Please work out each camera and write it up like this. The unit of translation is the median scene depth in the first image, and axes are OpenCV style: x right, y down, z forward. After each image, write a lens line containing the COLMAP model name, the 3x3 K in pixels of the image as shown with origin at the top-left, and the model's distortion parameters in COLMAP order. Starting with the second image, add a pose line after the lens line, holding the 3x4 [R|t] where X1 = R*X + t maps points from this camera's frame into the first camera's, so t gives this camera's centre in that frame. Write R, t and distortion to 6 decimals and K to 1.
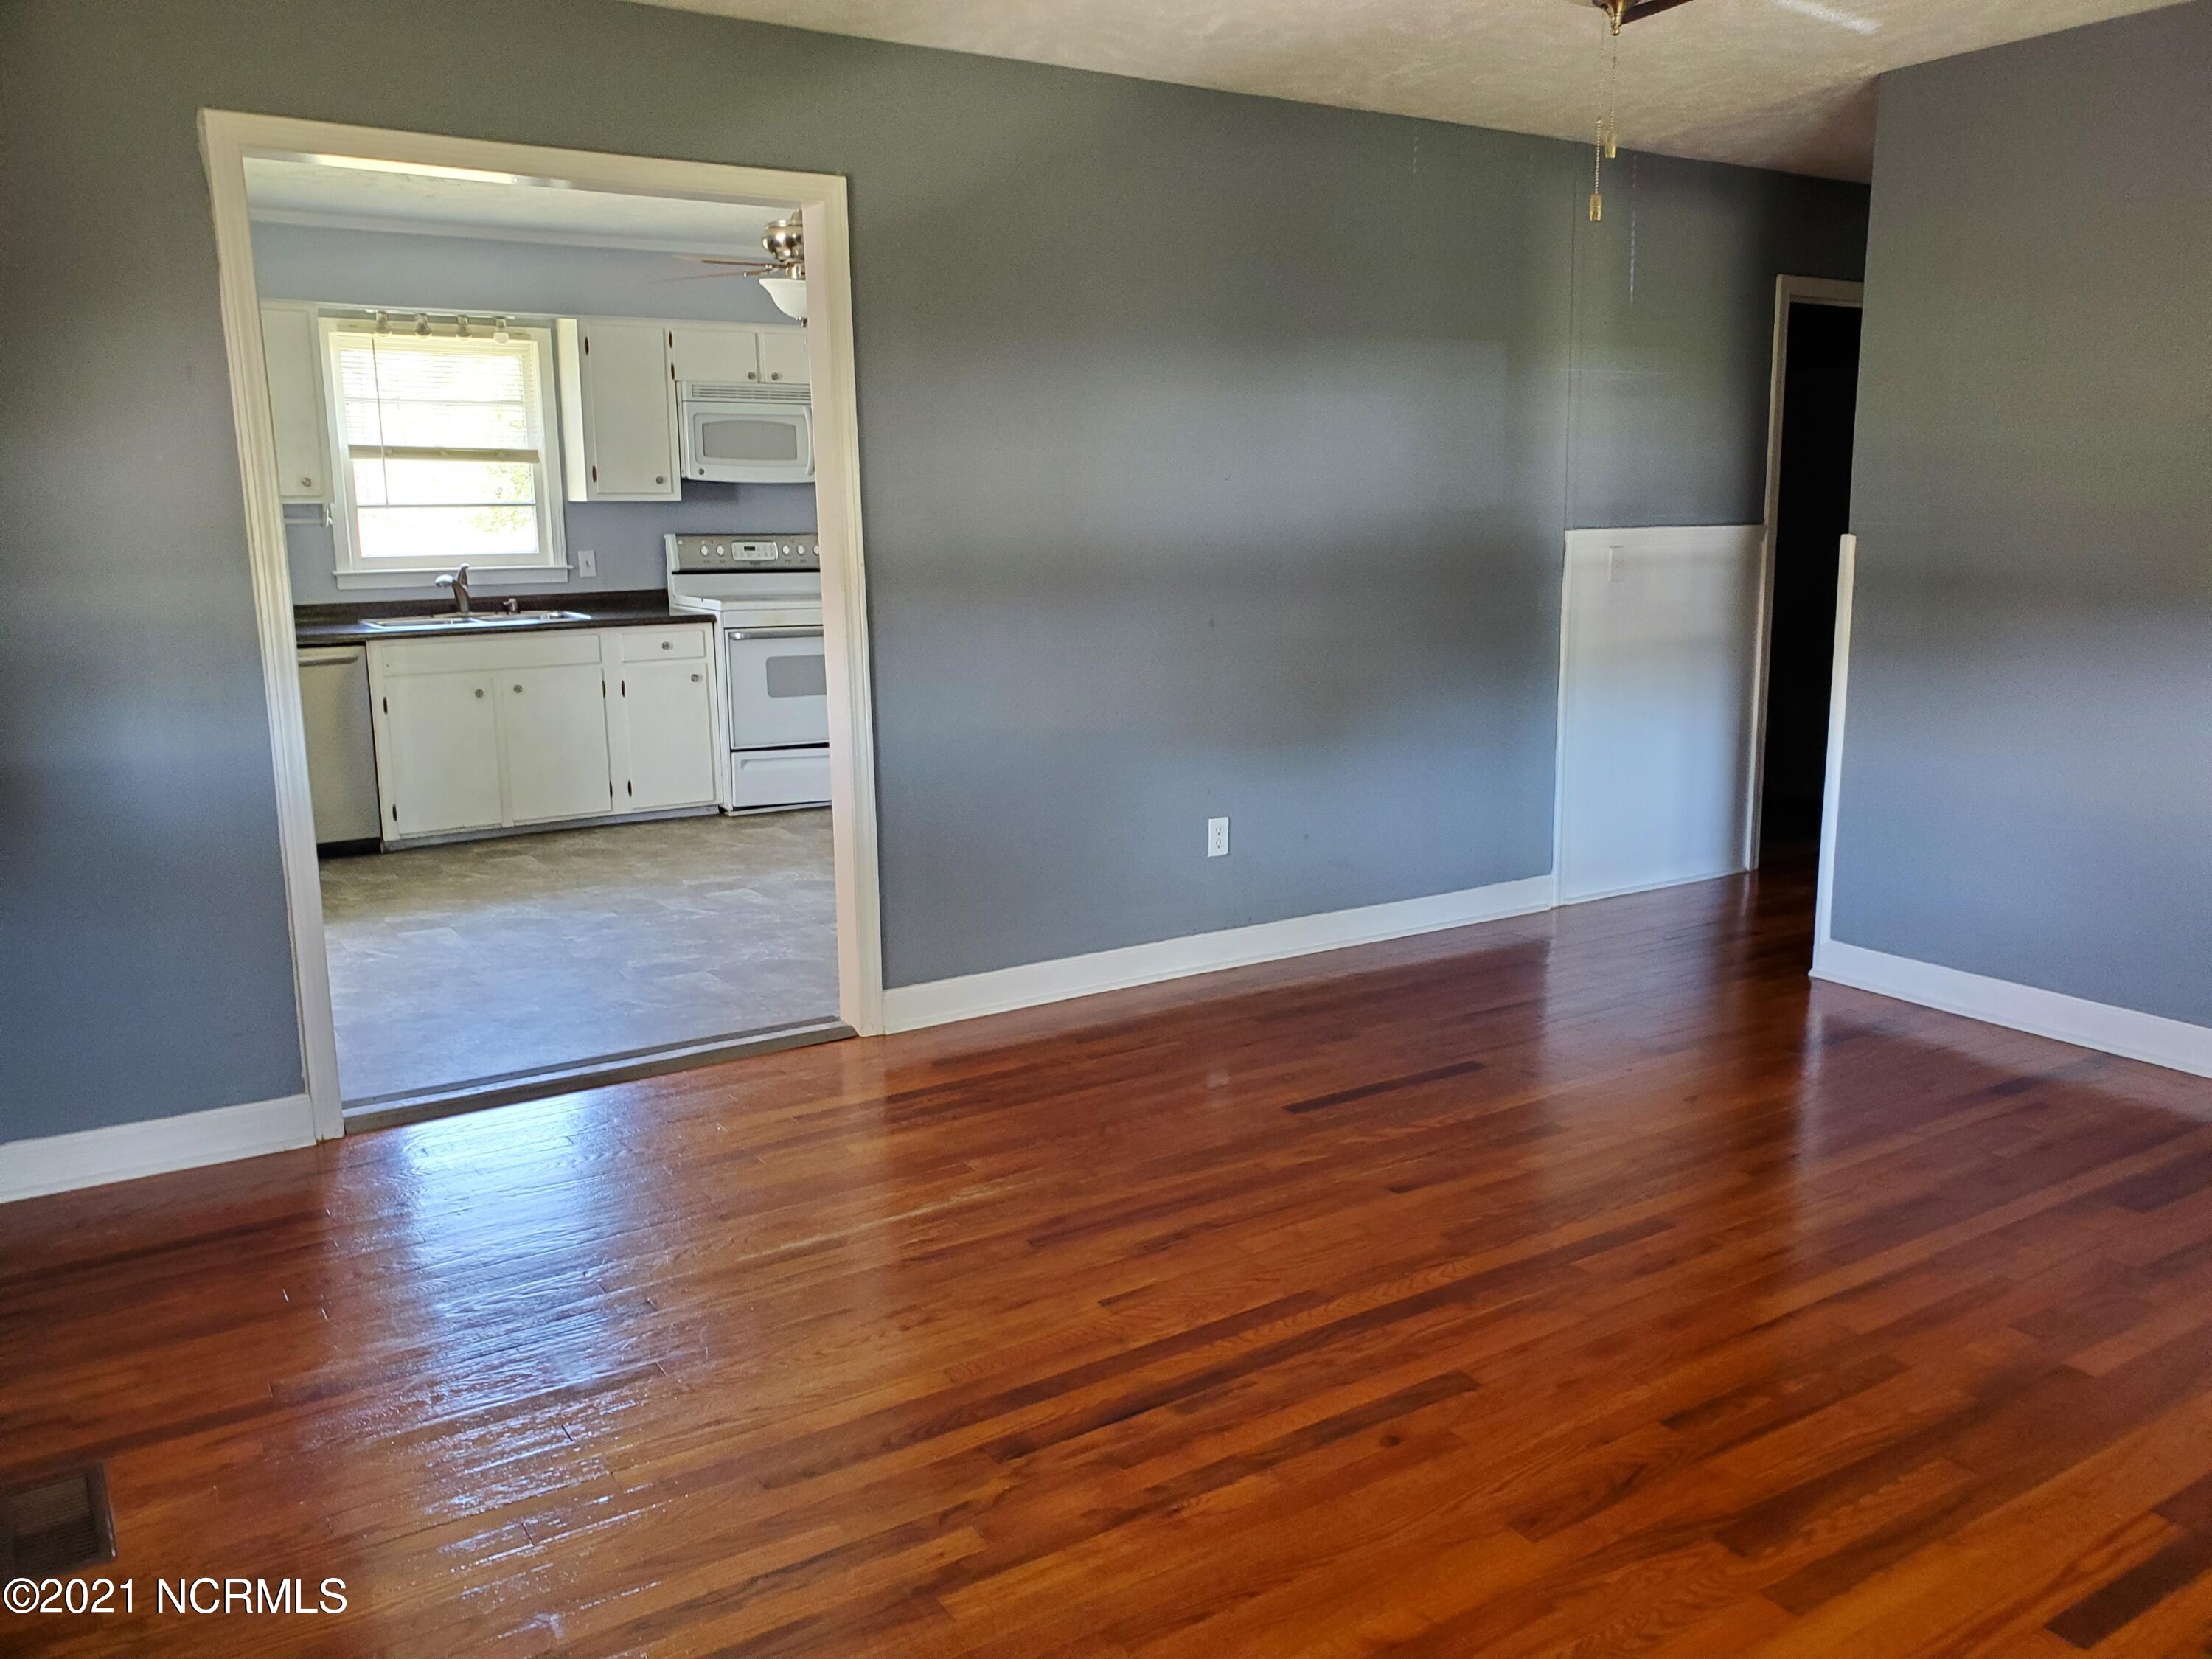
lens RADIAL K [[1724.7, 0, 1122.8], [0, 1724.7, 822.4], [0, 0, 1]] dist [0.001330, 0.022915]
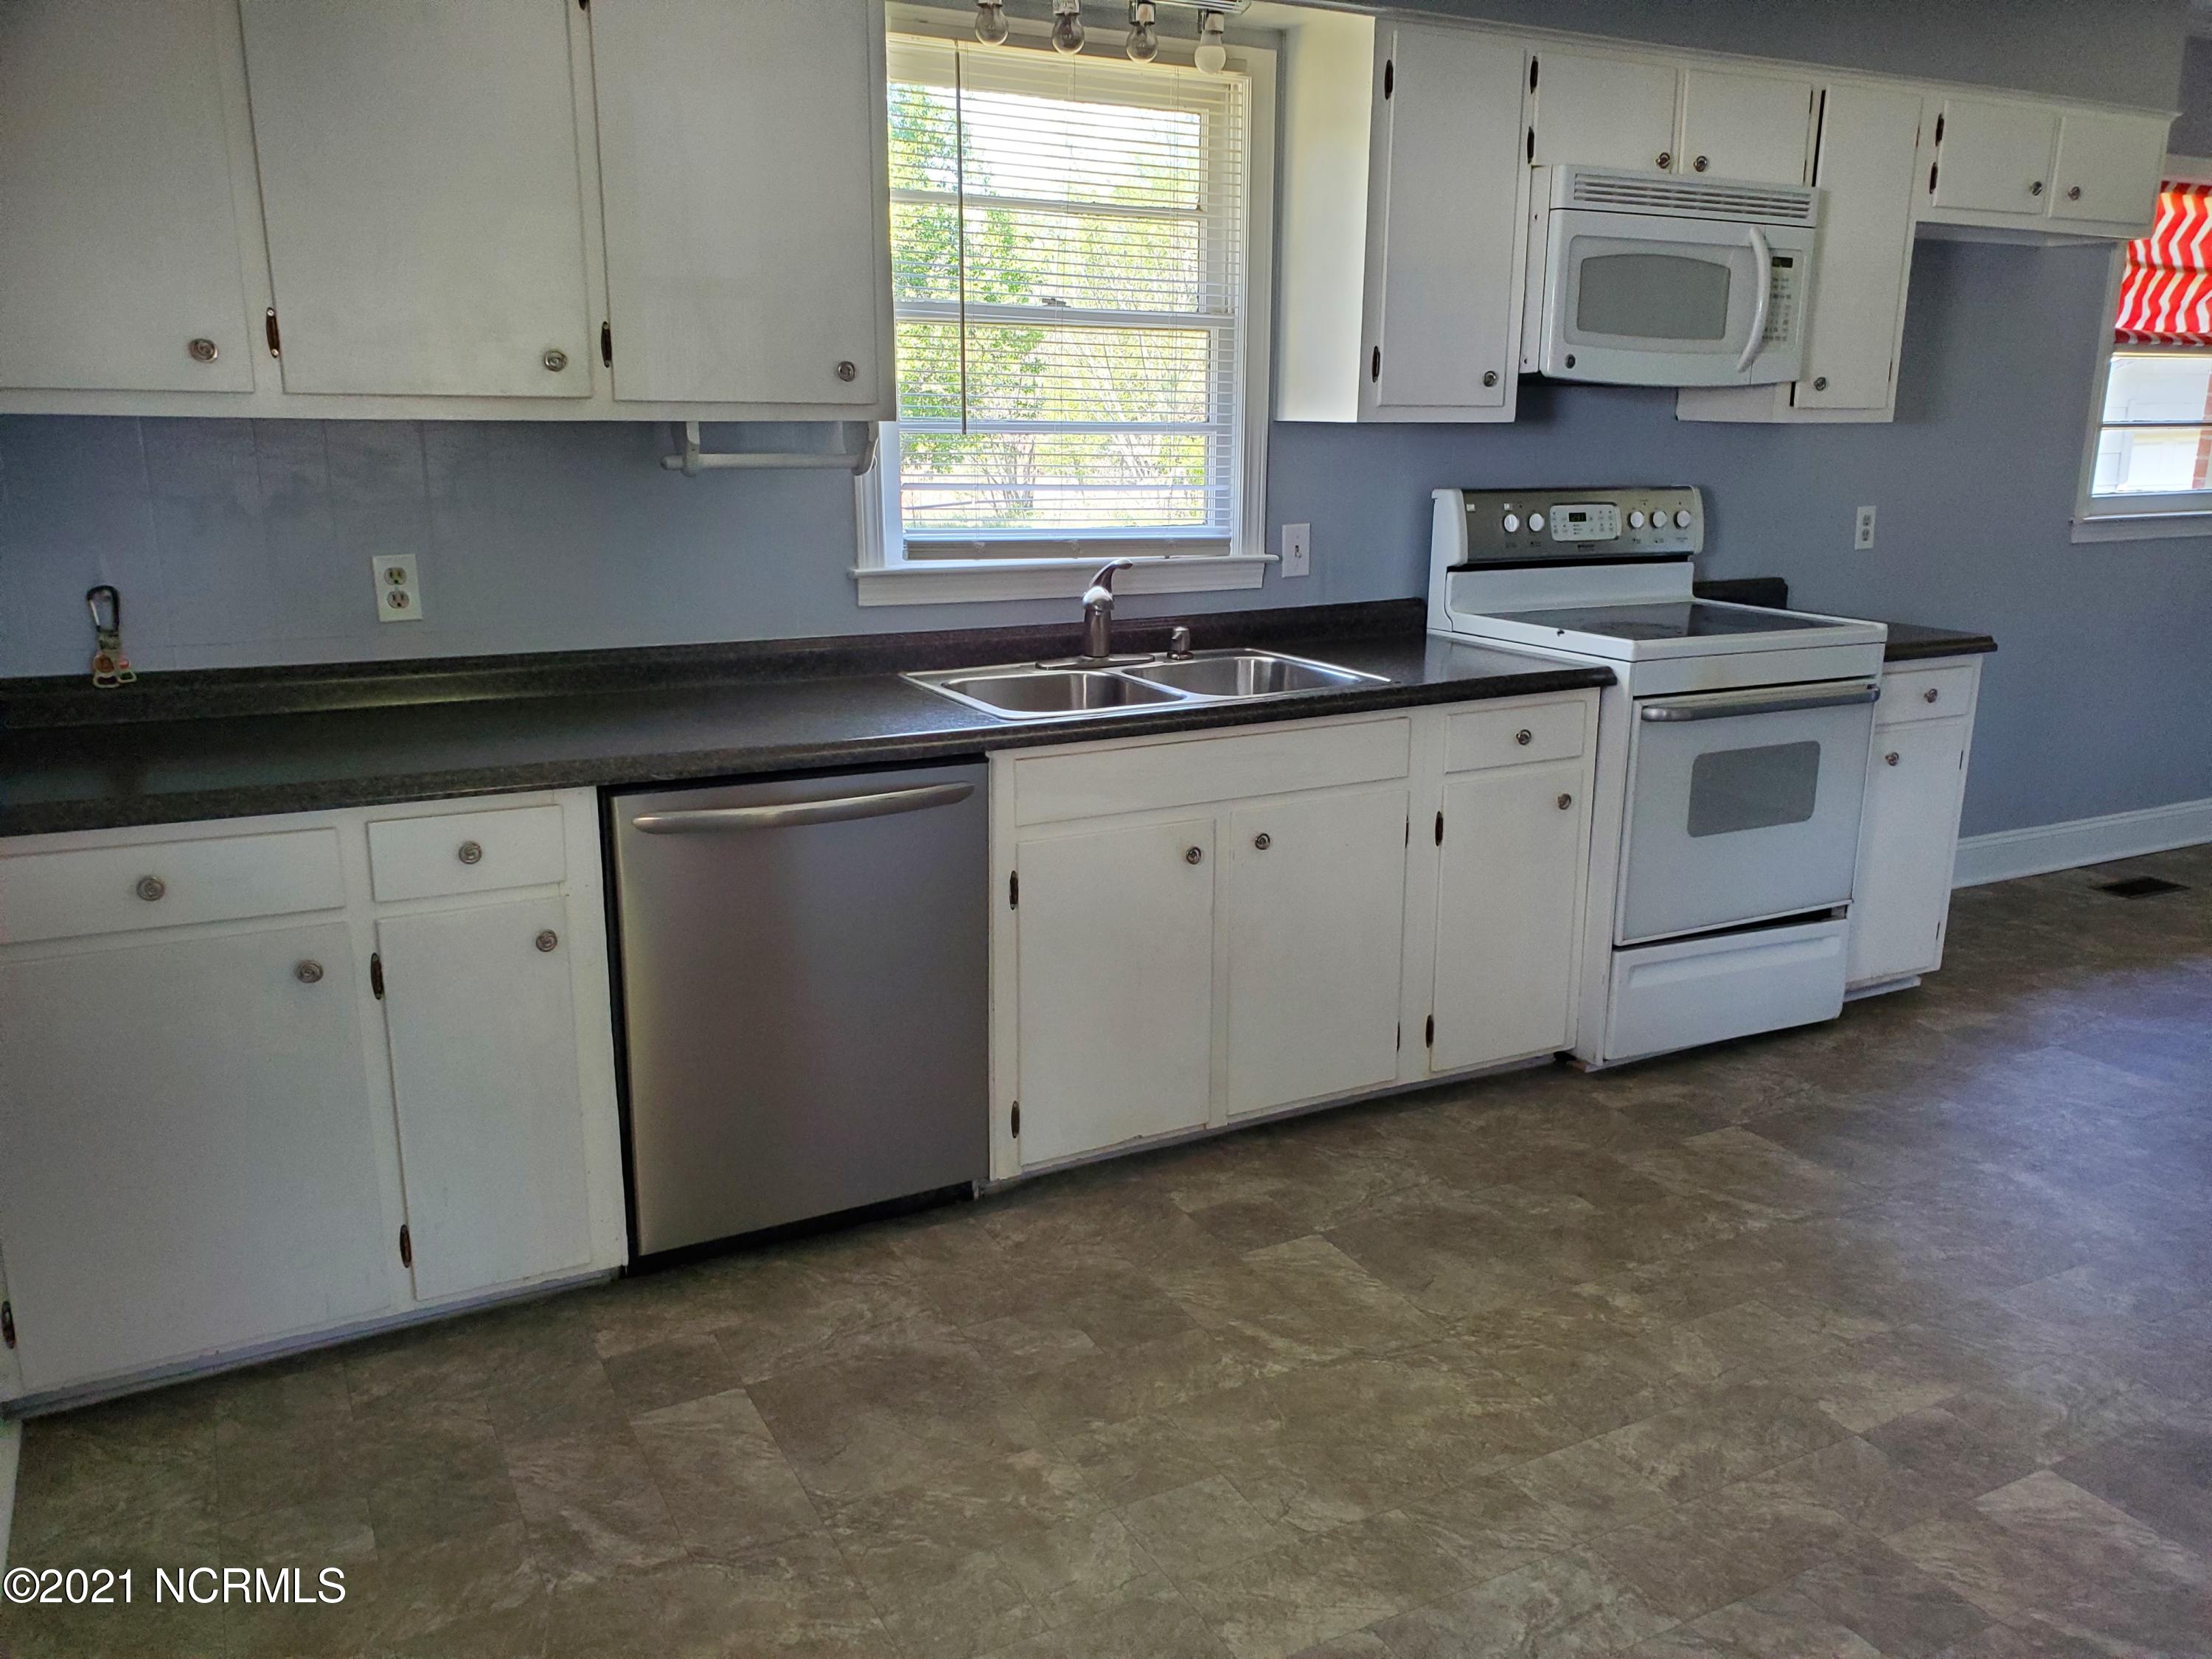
lens RADIAL K [[1724.7, 0, 1119.9], [0, 1724.7, 852.6], [0, 0, 1]] dist [0.001330, 0.022915]
pose [[0.997995, 0.029240, -0.056129, -0.343232], [-0.025531, 0.997512, 0.065706, -0.097629], [0.057910, -0.064142, 0.996259, 0.516623]]
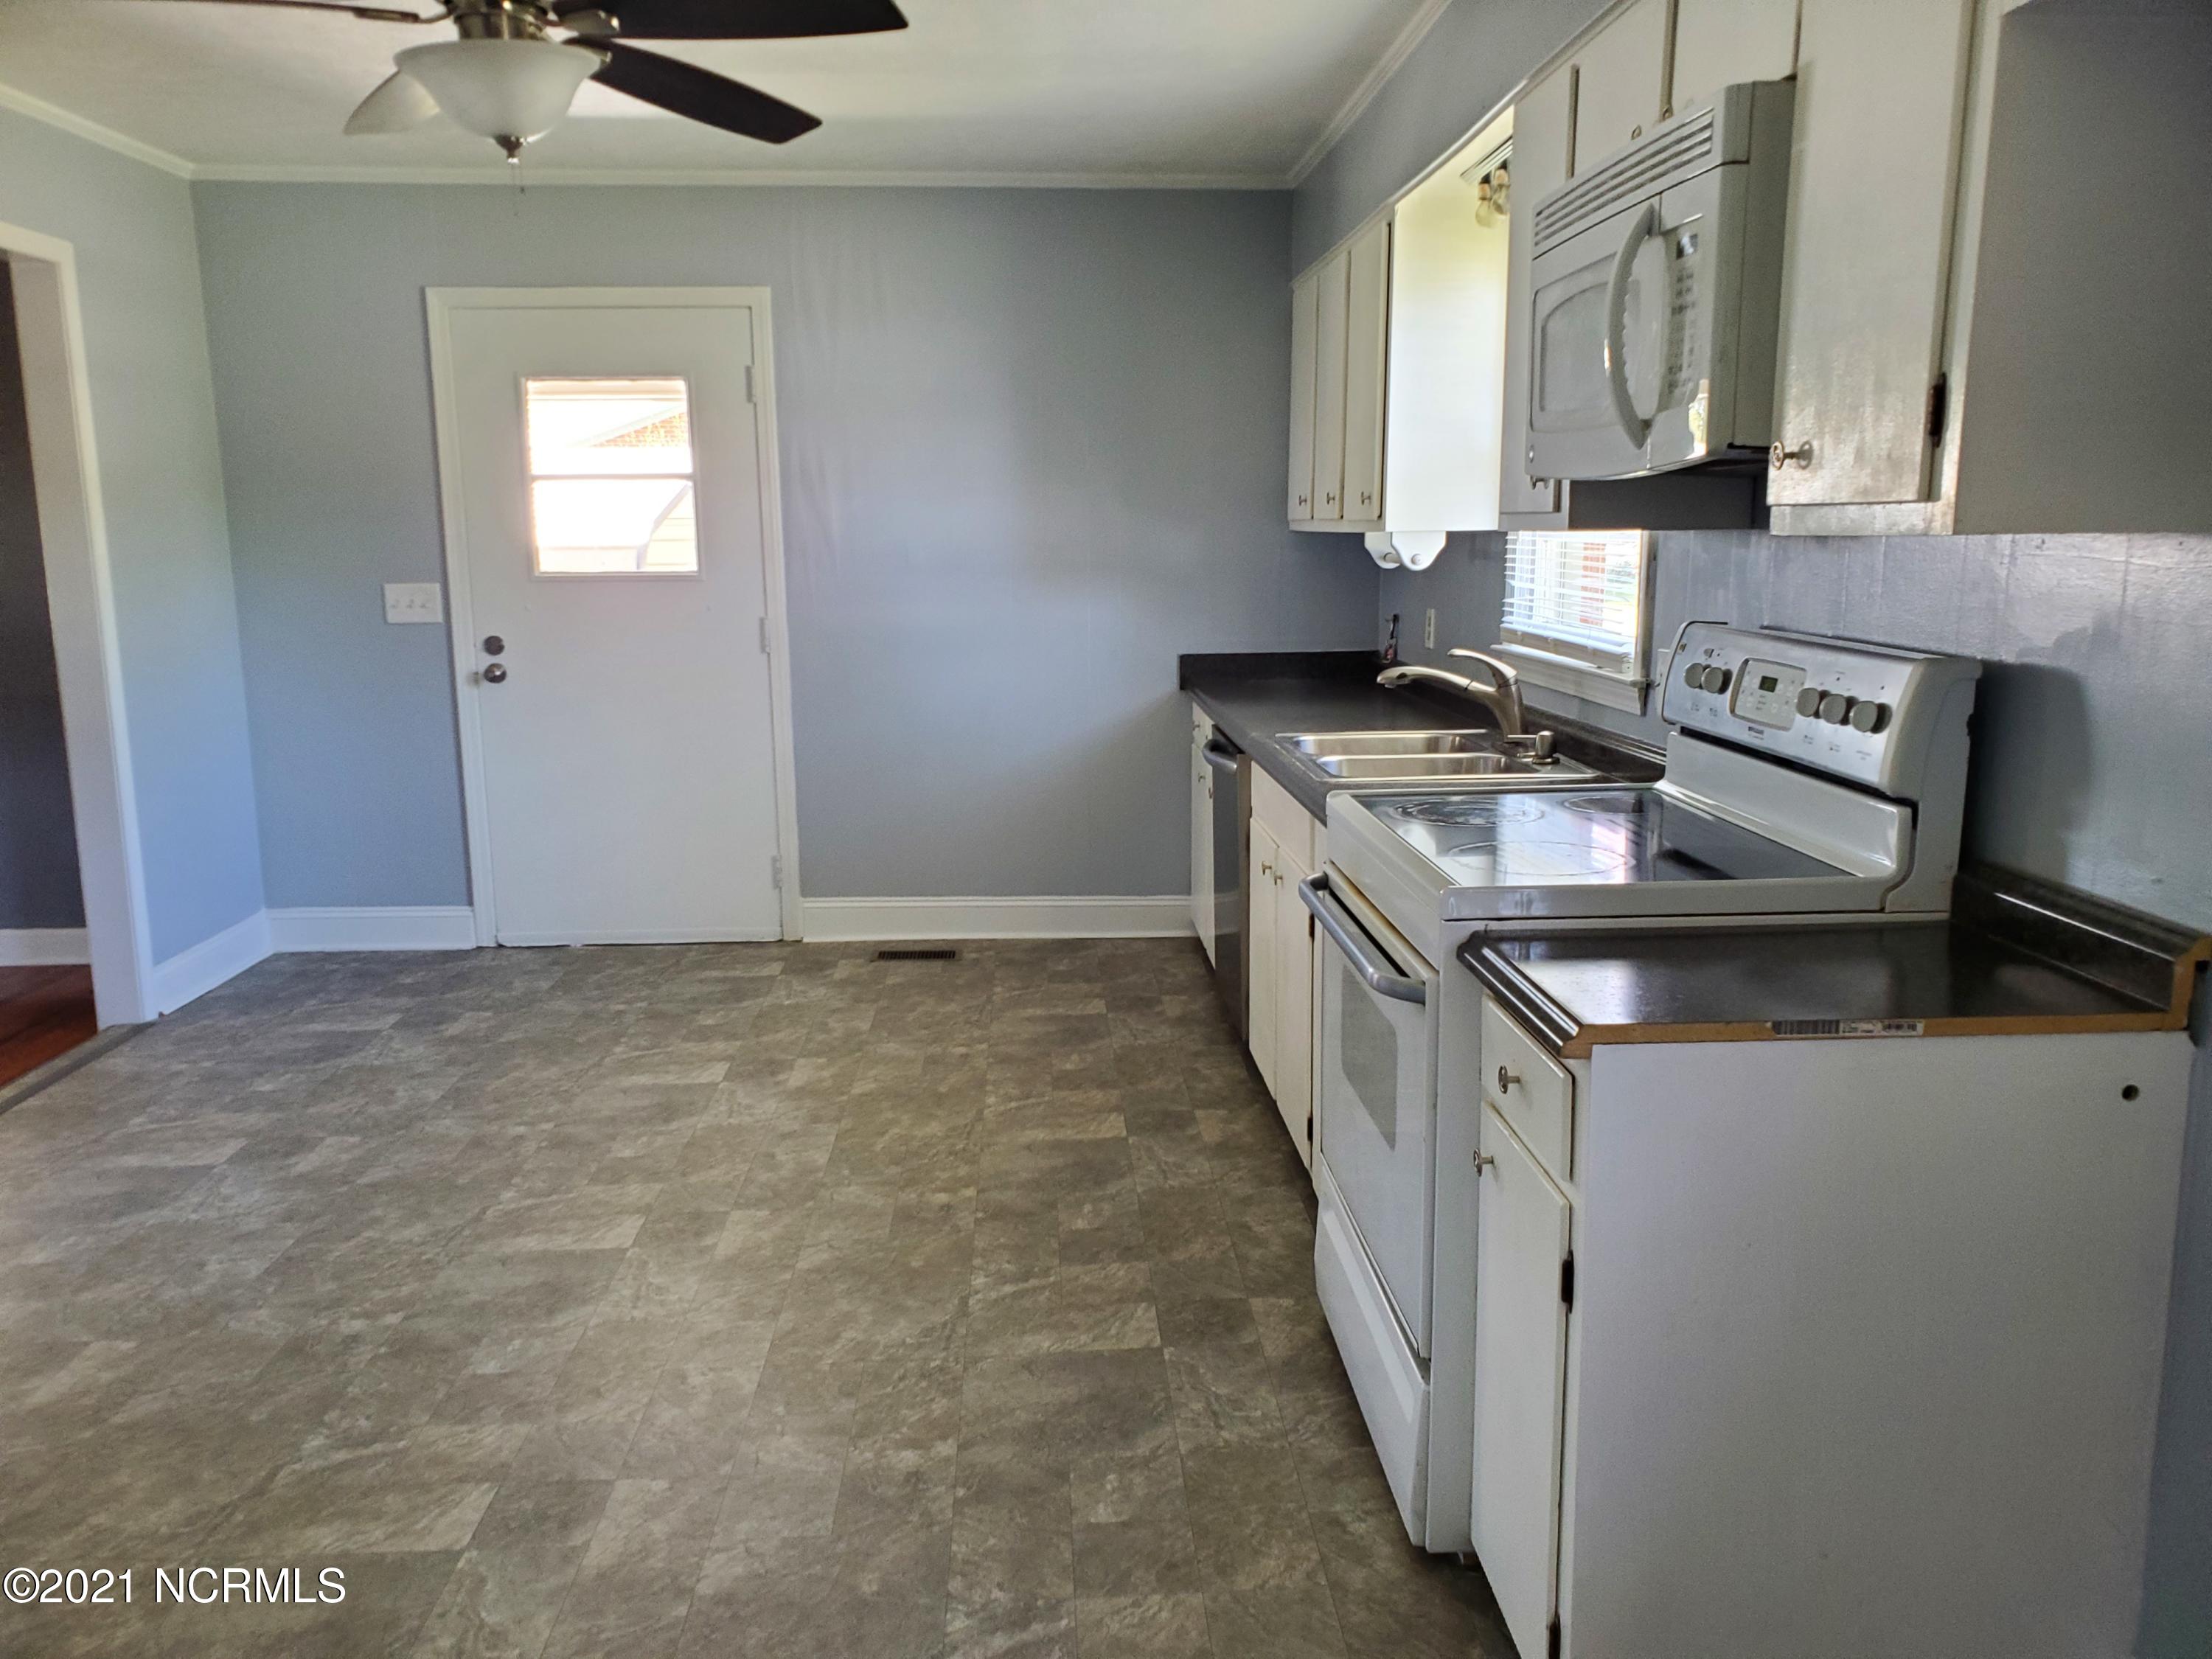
lens RADIAL K [[1724.7, 0, 1103.9], [0, 1724.7, 828.4], [0, 0, 1]] dist [0.001330, 0.022915]
pose [[-0.485721, 0.170283, -0.857367, 0.143510], [-0.153332, 0.949035, 0.275356, -0.222125], [0.860560, 0.265208, -0.434857, 1.140112]]
